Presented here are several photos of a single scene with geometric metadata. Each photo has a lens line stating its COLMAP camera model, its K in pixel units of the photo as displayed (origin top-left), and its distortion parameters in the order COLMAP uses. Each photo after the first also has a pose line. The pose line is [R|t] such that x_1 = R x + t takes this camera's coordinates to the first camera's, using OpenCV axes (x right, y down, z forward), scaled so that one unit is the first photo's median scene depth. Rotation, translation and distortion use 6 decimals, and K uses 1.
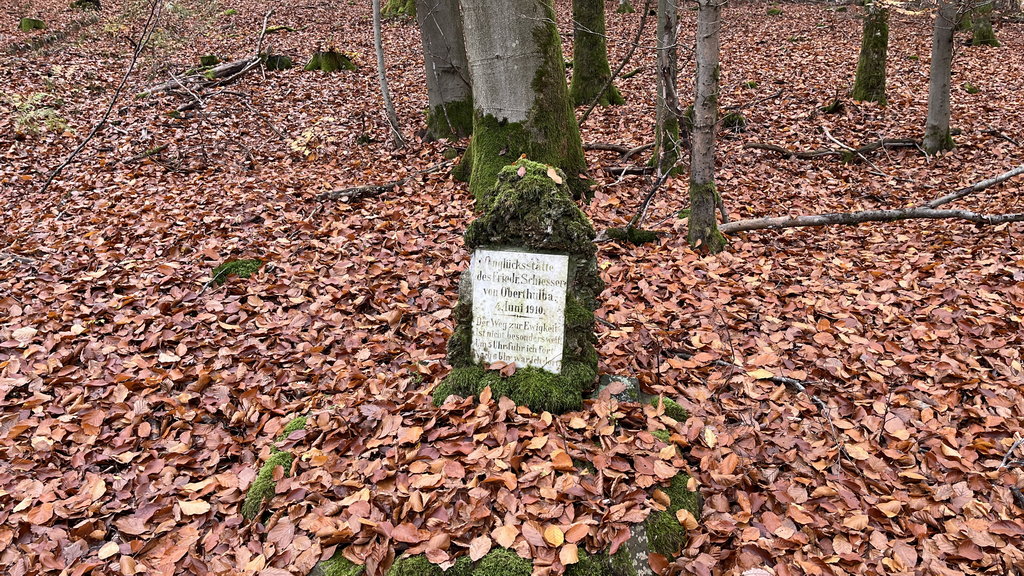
lens RADIAL K [[773.6, 0, 514.1], [0, 773.6, 292.6], [0, 0, 1]] dist [0.021514, -0.025537]
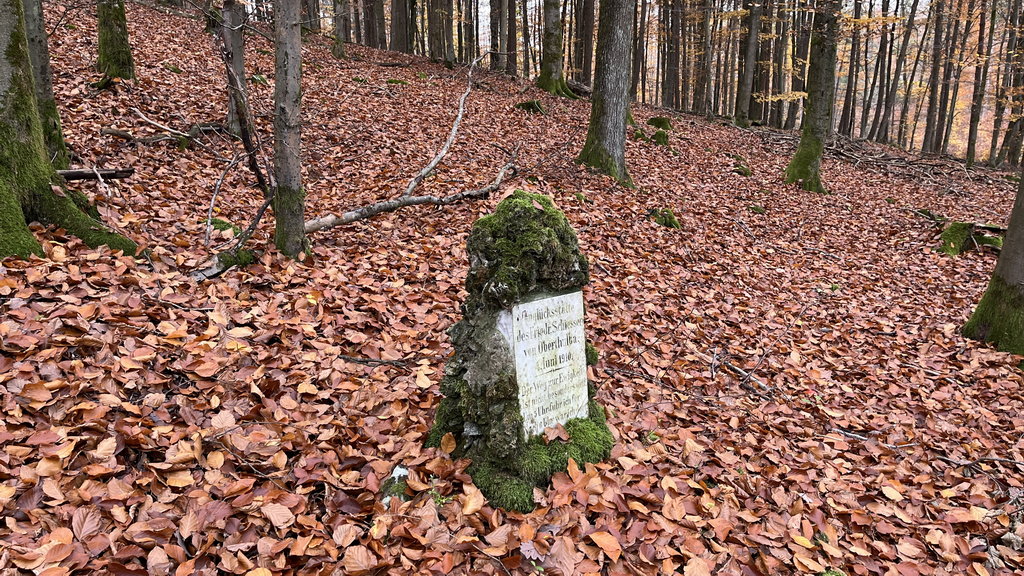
lens RADIAL K [[773.6, 0, 512.5], [0, 773.6, 287.6], [0, 0, 1]] dist [0.021514, -0.025537]
pose [[0.404291, -0.188962, 0.894898, -0.609088], [0.154664, 0.978460, 0.136733, -0.146716], [-0.901459, 0.083129, 0.424808, 0.524457]]
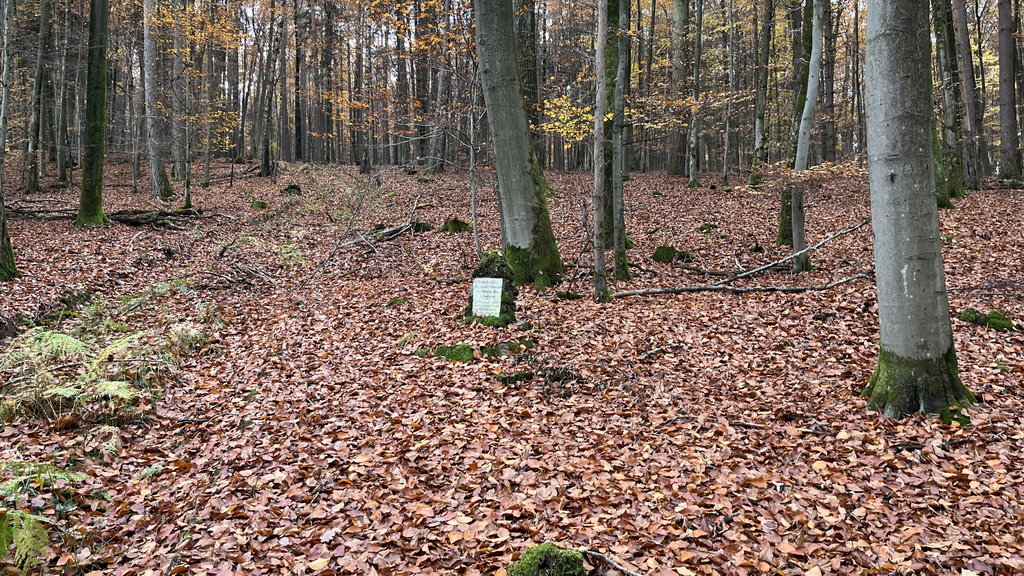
lens RADIAL K [[773.6, 0, 511.3], [0, 773.6, 287.0], [0, 0, 1]] dist [0.021514, -0.025537]
pose [[0.984617, 0.000877, -0.174723, 0.496150], [-0.038368, 0.976665, -0.211315, 0.490437], [0.170461, 0.214768, 0.961674, -1.509138]]
